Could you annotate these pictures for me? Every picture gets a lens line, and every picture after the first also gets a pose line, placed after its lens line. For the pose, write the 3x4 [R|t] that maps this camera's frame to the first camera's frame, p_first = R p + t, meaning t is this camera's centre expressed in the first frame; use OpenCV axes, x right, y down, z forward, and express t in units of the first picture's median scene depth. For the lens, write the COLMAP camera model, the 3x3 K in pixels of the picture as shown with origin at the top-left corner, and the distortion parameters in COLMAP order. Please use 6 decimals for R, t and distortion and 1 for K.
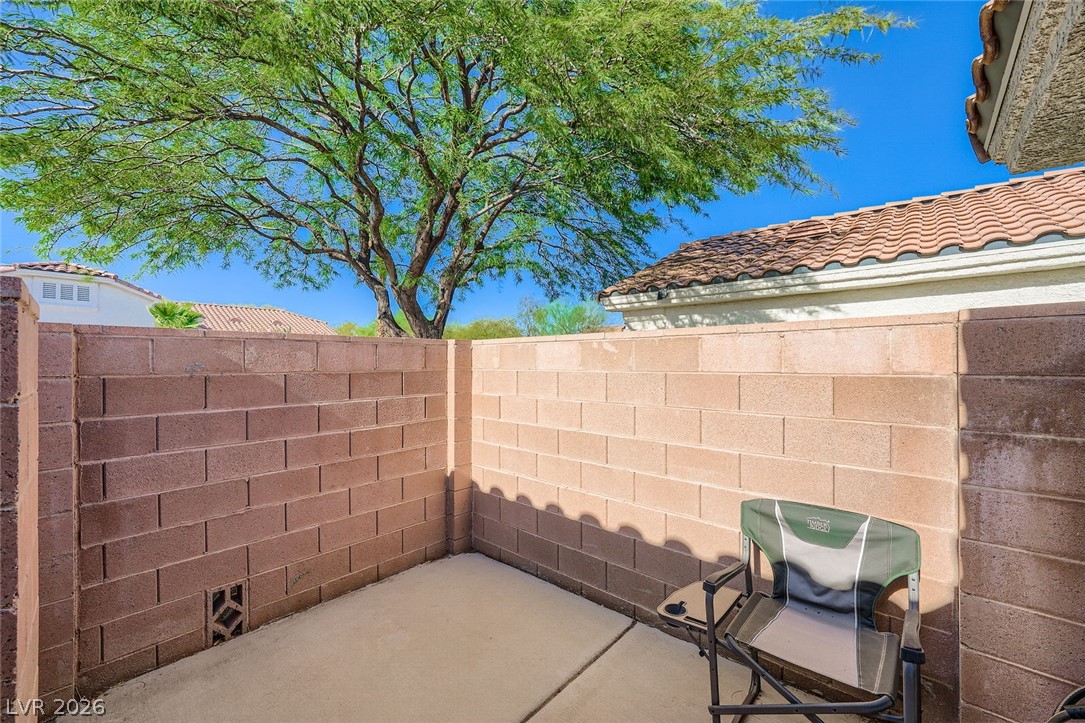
lens RADIAL K [[434.0, 0, 538.9], [0, 434.0, 363.6], [0, 0, 1]] dist [-0.001519, 0.000051]
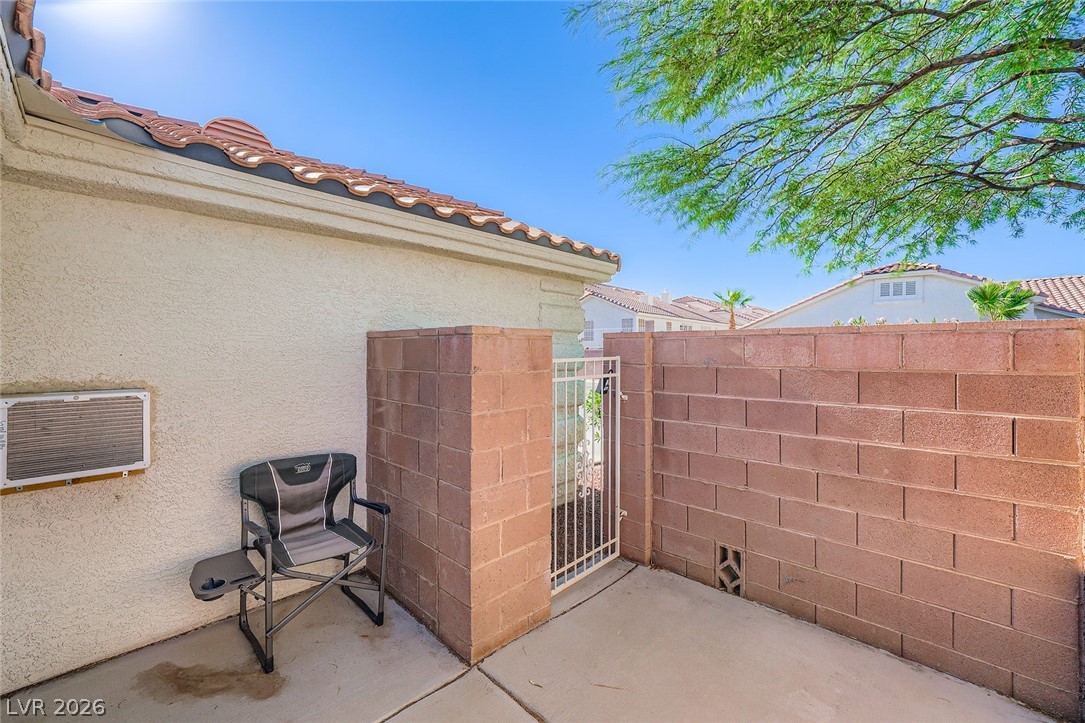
lens RADIAL K [[434.0, 0, 537.6], [0, 434.0, 352.4], [0, 0, 1]] dist [-0.001519, 0.000051]
pose [[-0.020340, 0.006421, -0.999773, 0.409234], [-0.001975, 0.999977, 0.006462, -0.018717], [0.999791, 0.002106, -0.020327, 0.440474]]
